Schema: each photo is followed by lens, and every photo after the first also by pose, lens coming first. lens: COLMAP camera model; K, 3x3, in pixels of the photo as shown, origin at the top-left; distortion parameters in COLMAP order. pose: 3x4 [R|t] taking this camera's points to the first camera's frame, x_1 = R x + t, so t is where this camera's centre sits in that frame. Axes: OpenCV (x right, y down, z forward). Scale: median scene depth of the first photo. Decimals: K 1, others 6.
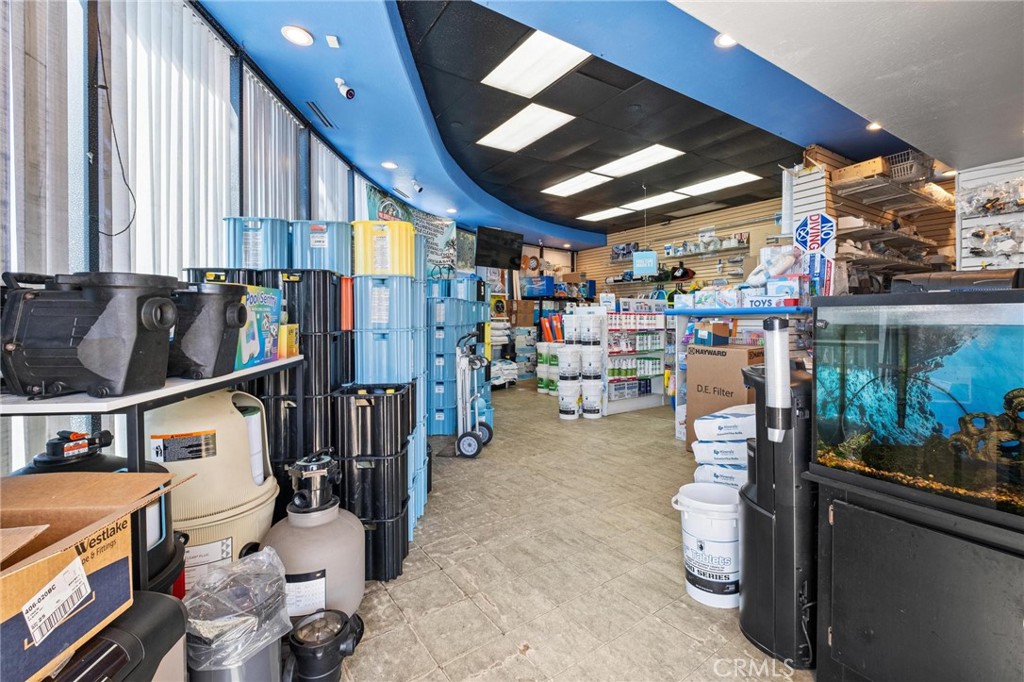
lens RADIAL K [[453.5, 0, 515.4], [0, 453.5, 314.1], [0, 0, 1]] dist [-0.000574, -0.001248]
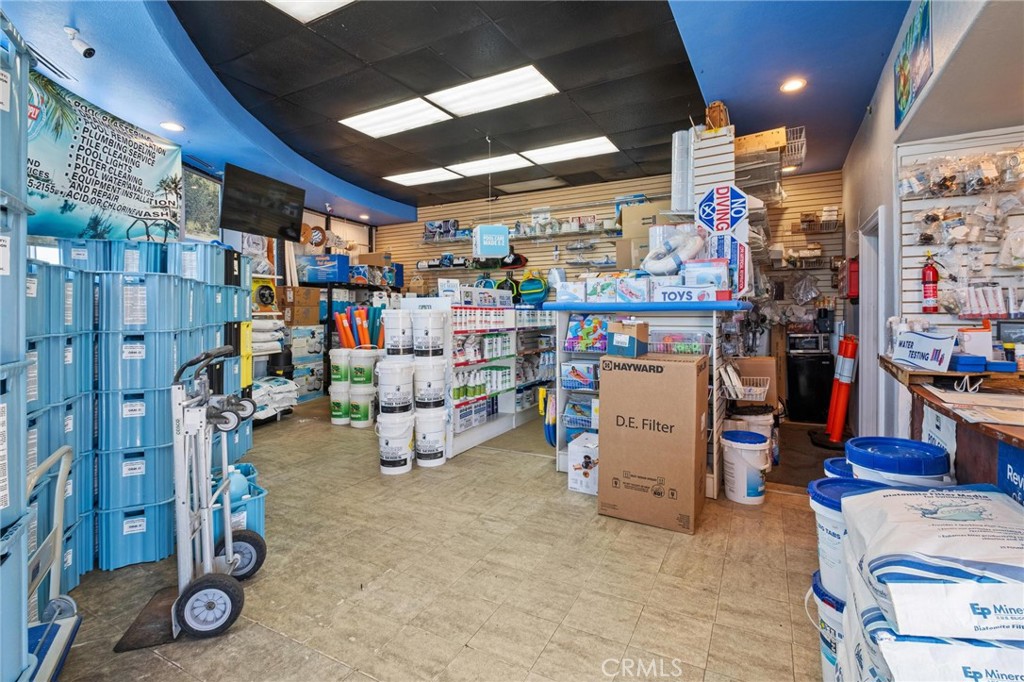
lens RADIAL K [[453.5, 0, 515.4], [0, 453.5, 314.1], [0, 0, 1]] dist [-0.000574, -0.001248]
pose [[0.881915, -0.001386, 0.471407, -0.029898], [-0.006430, 0.999867, 0.014969, -0.002443], [-0.471365, -0.016233, 0.881789, 0.307912]]
